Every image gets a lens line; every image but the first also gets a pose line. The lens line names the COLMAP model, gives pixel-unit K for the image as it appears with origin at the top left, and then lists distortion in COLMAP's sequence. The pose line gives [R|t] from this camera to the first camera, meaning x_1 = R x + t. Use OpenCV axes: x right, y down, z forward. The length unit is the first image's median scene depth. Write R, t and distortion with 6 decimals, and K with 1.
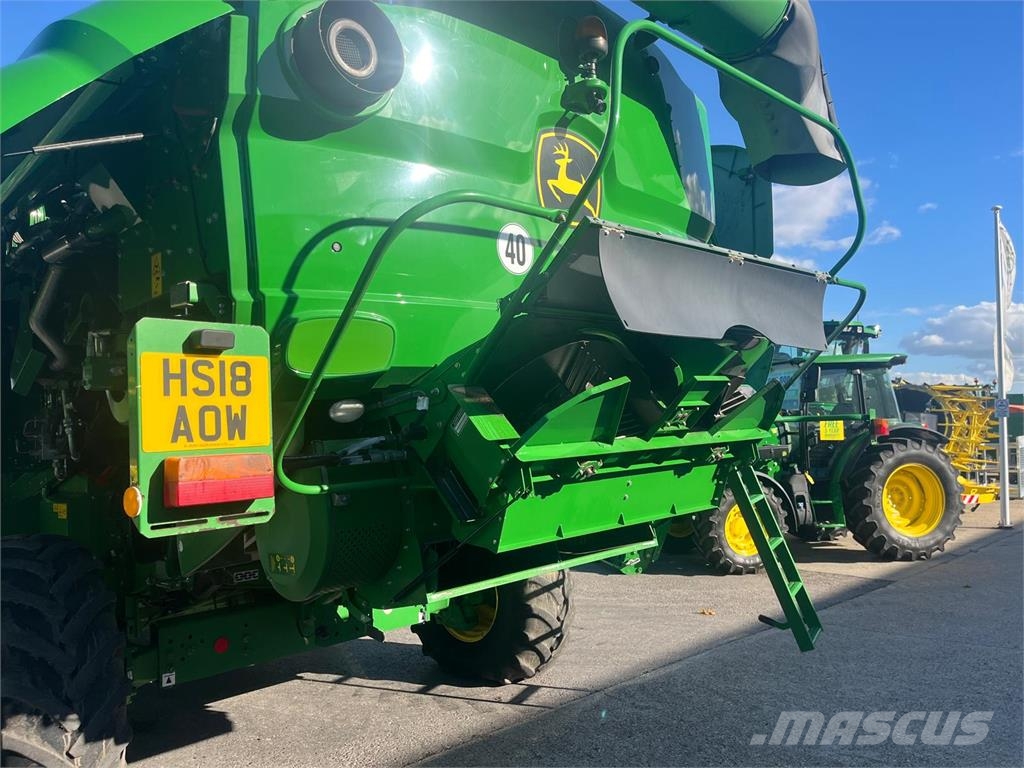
lens RADIAL K [[777.1, 0, 512.0], [0, 777.1, 384.0], [0, 0, 1]] dist [0.069985, -0.098977]
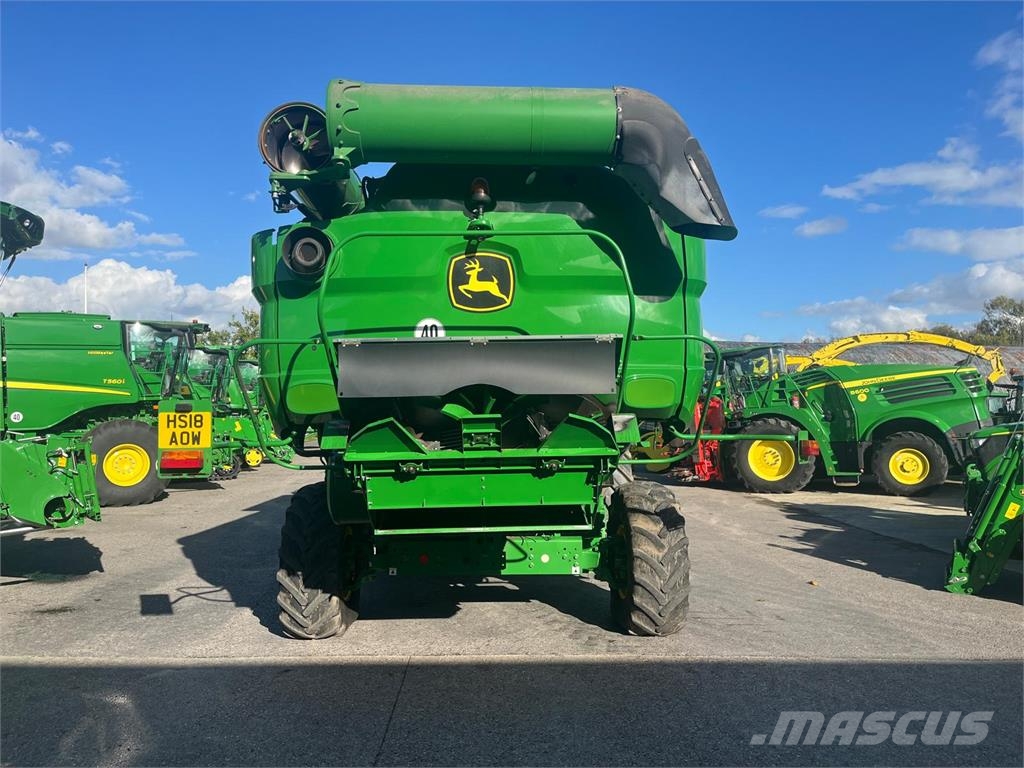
lens RADIAL K [[788.0, 0, 517.5], [0, 788.0, 395.1], [0, 0, 1]] dist [0.063864, -0.104807]
pose [[0.731893, 0.010004, -0.681346, 0.708576], [0.016494, 0.999339, 0.032391, -0.051418], [0.681220, -0.034945, 0.731244, -0.060885]]
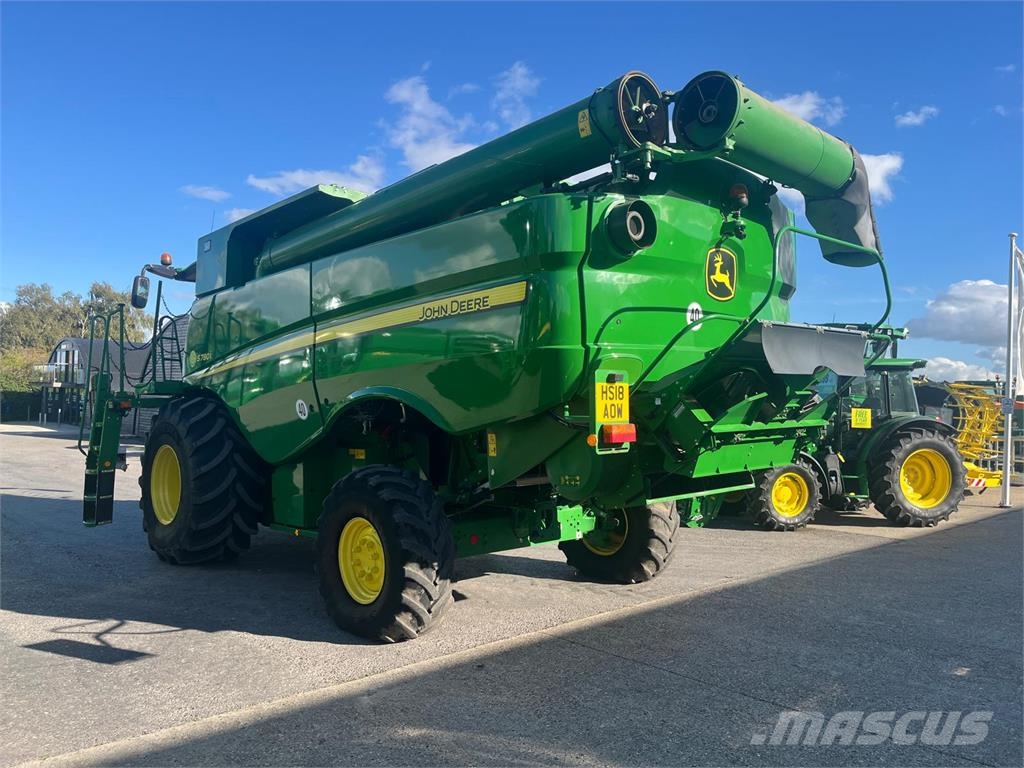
lens RADIAL K [[777.1, 0, 512.0], [0, 777.1, 384.0], [0, 0, 1]] dist [0.069985, -0.098977]
pose [[0.998904, 0.036547, -0.029240, -0.198642], [-0.035598, 0.998843, 0.032346, -0.032505], [0.030388, -0.031270, 0.999049, -0.460557]]
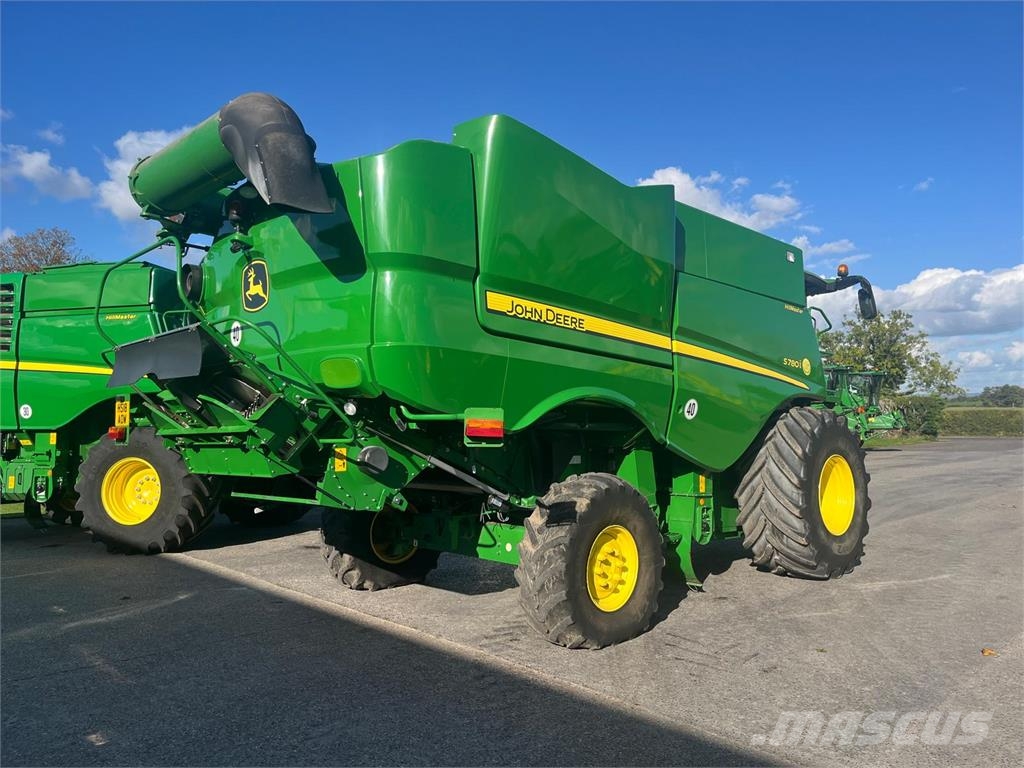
lens RADIAL K [[777.1, 0, 512.0], [0, 777.1, 384.0], [0, 0, 1]] dist [0.069985, -0.098977]
pose [[-0.029668, -0.020727, -0.999345, 1.113367], [0.062978, 0.997760, -0.022564, 0.026891], [0.997574, -0.063606, -0.028296, 0.969718]]
